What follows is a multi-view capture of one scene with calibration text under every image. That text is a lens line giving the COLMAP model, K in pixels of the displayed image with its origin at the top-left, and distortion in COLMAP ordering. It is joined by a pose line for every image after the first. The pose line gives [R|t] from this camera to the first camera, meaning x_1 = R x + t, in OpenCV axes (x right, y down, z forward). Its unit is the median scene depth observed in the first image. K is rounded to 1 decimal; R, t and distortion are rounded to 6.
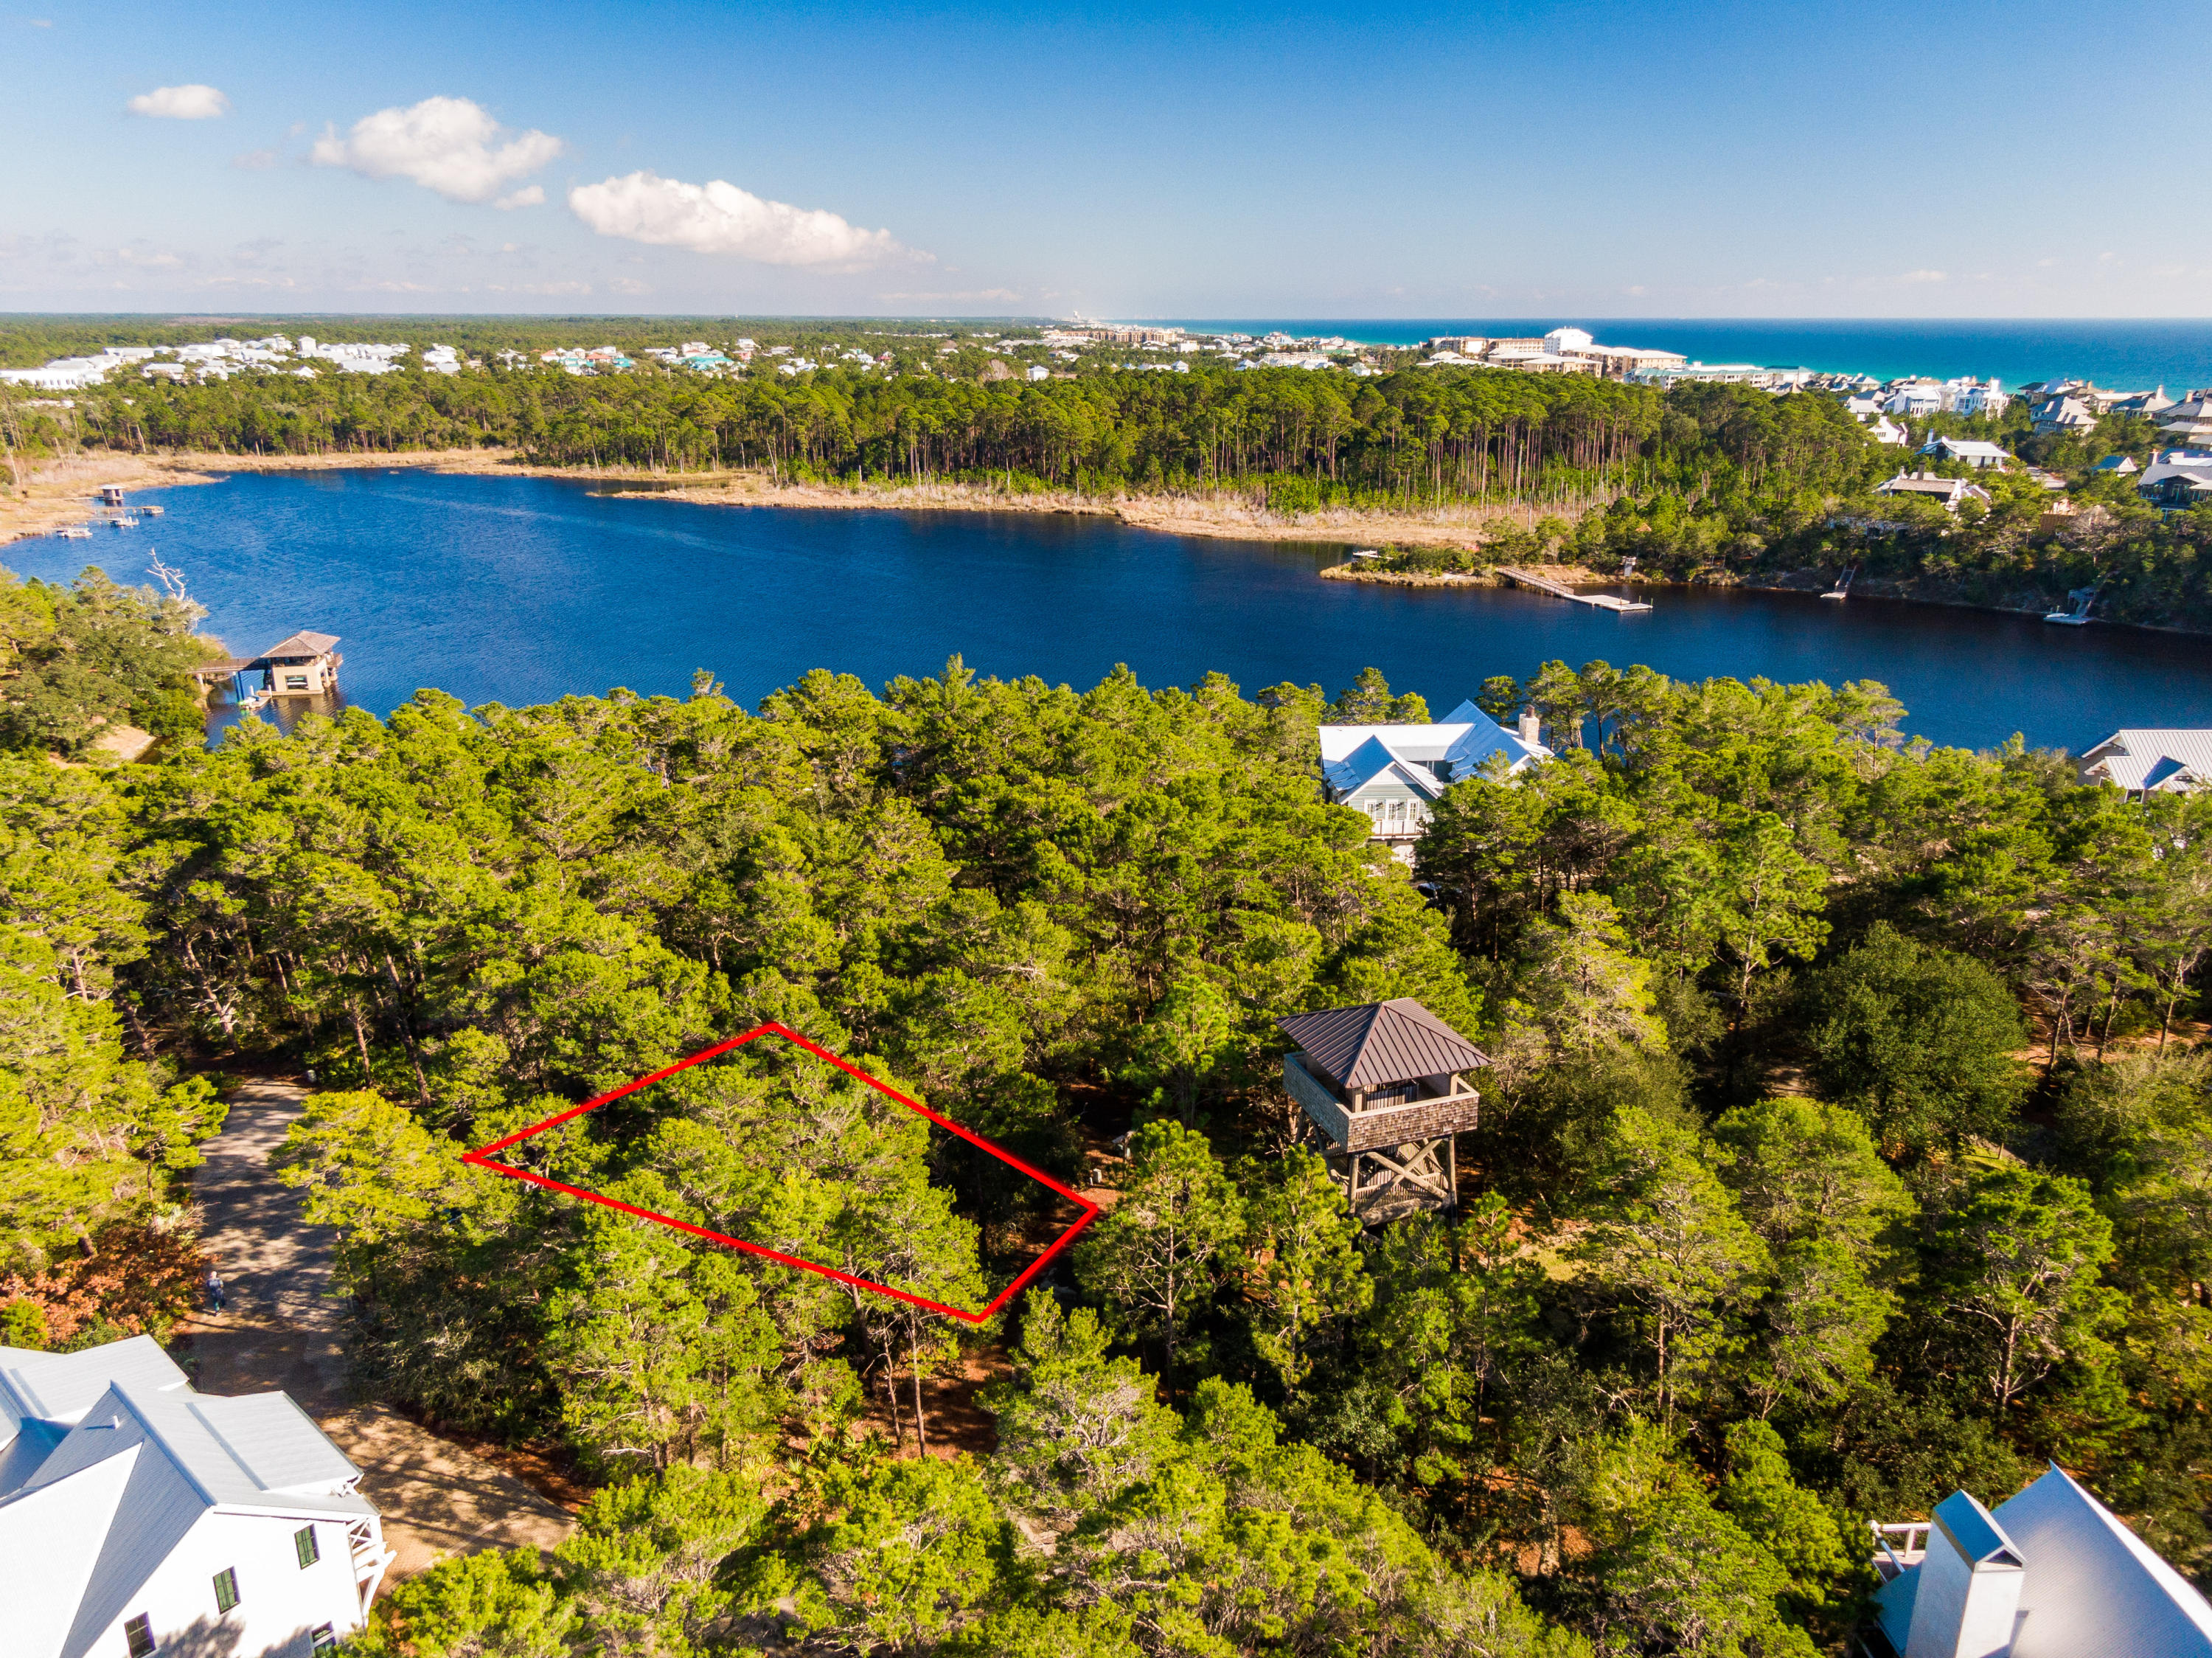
lens RADIAL K [[1536.9, 0, 1106.0], [0, 1536.9, 829.0], [0, 0, 1]] dist [0.046321, -0.077803]
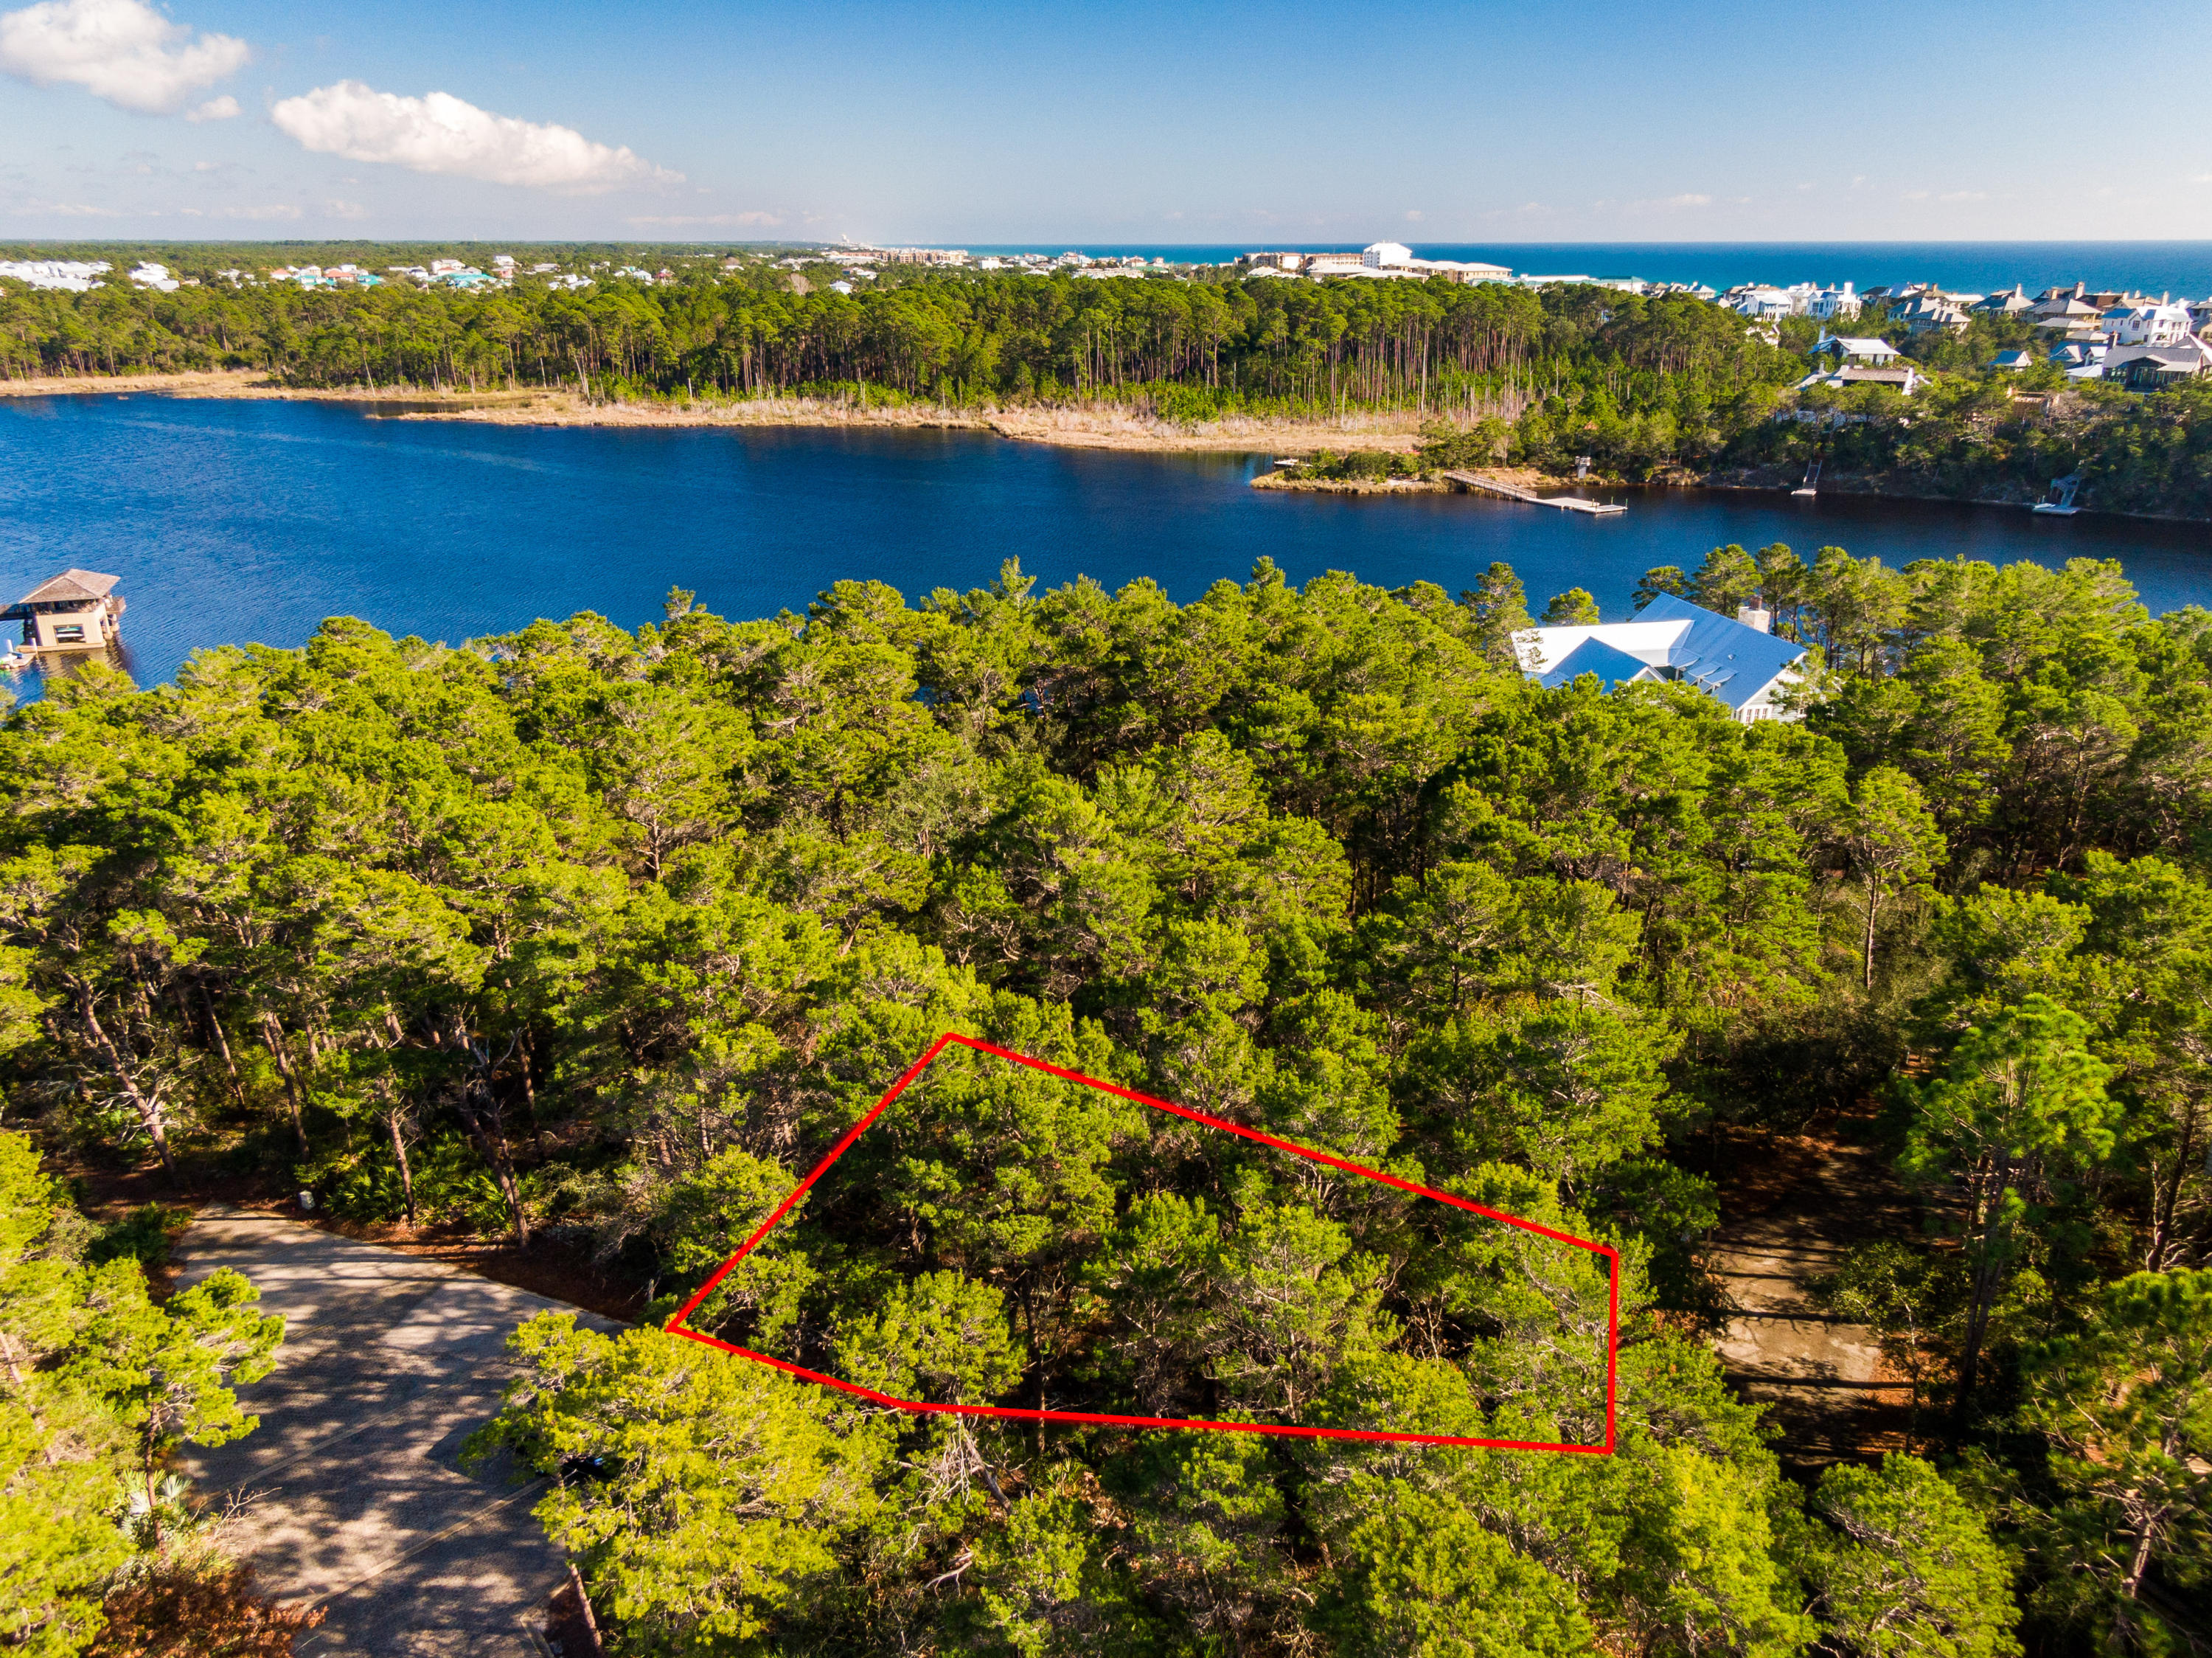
lens RADIAL K [[1597.2, 0, 1106.0], [0, 1597.2, 829.0], [0, 0, 1]] dist [0.025798, -0.032000]
pose [[0.991470, -0.047751, 0.121275, -0.068862], [0.043763, 0.998417, 0.035334, -0.000984], [-0.122770, -0.029725, 0.991990, 0.080619]]
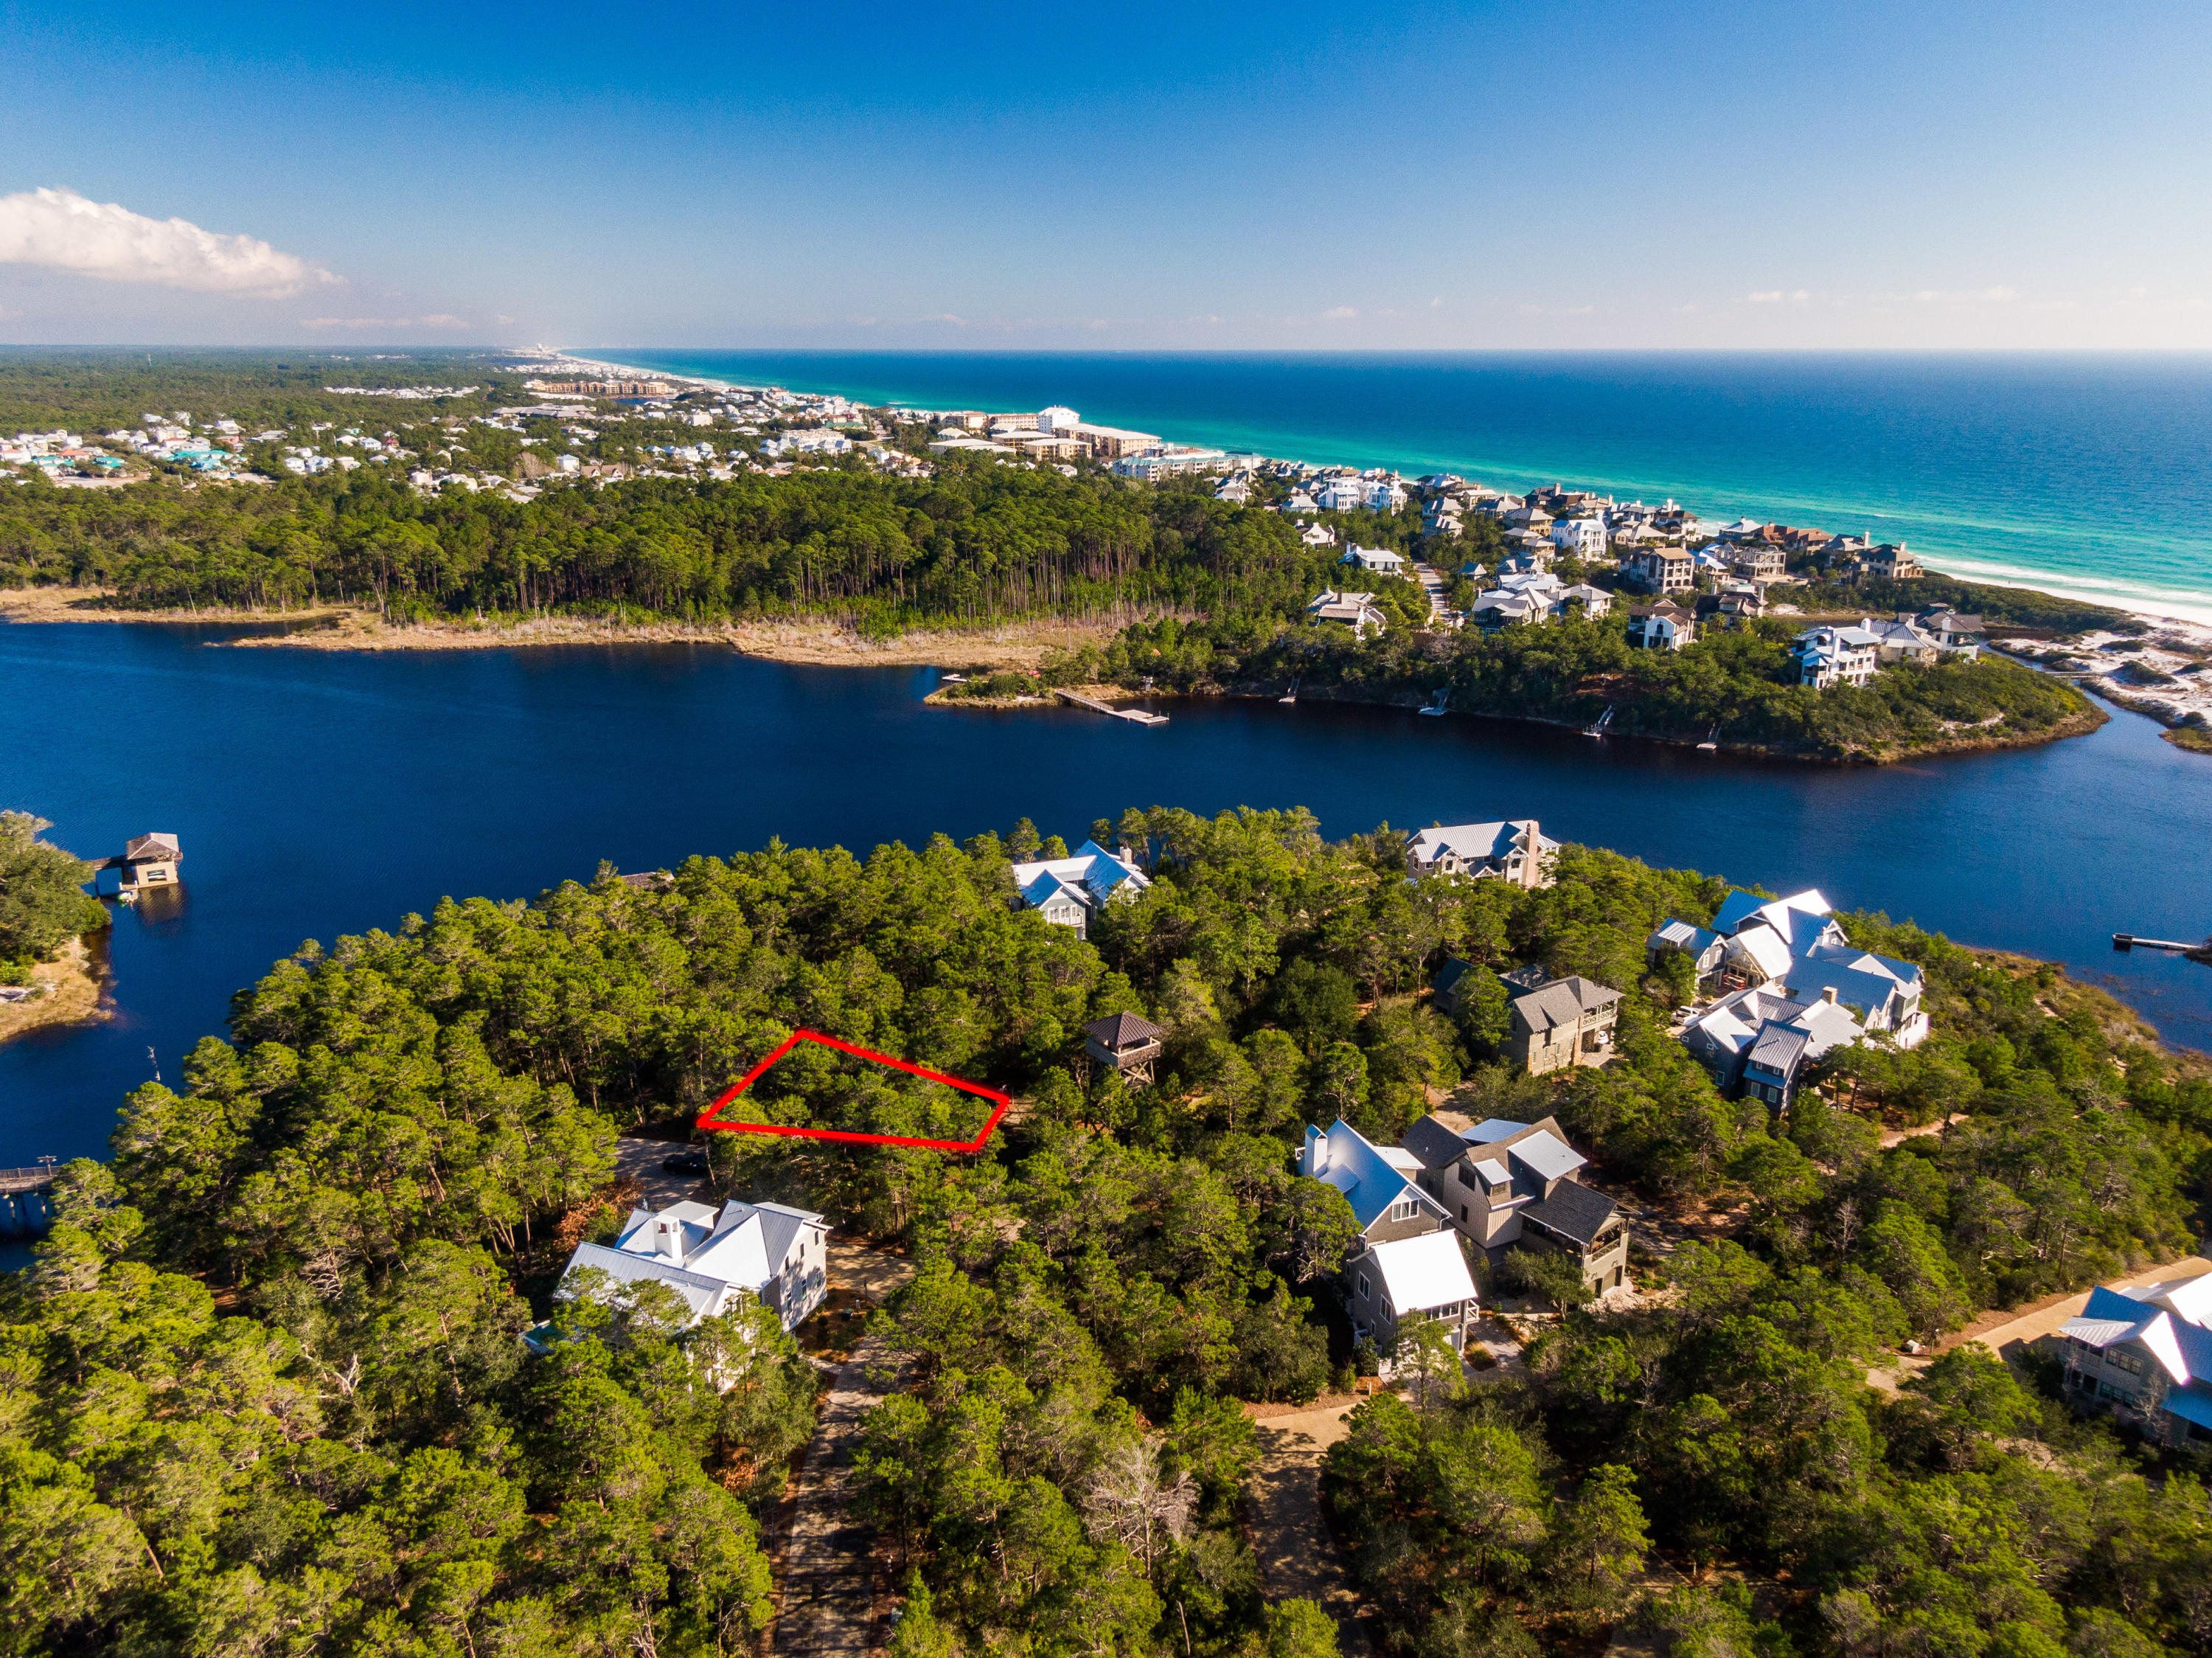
lens RADIAL K [[1536.9, 0, 1106.0], [0, 1536.9, 829.0], [0, 0, 1]] dist [0.046321, -0.077803]
pose [[0.951309, -0.086493, 0.295856, -0.107218], [0.093830, 0.995531, -0.010662, -0.031671], [-0.293611, 0.037903, 0.955173, -0.273433]]
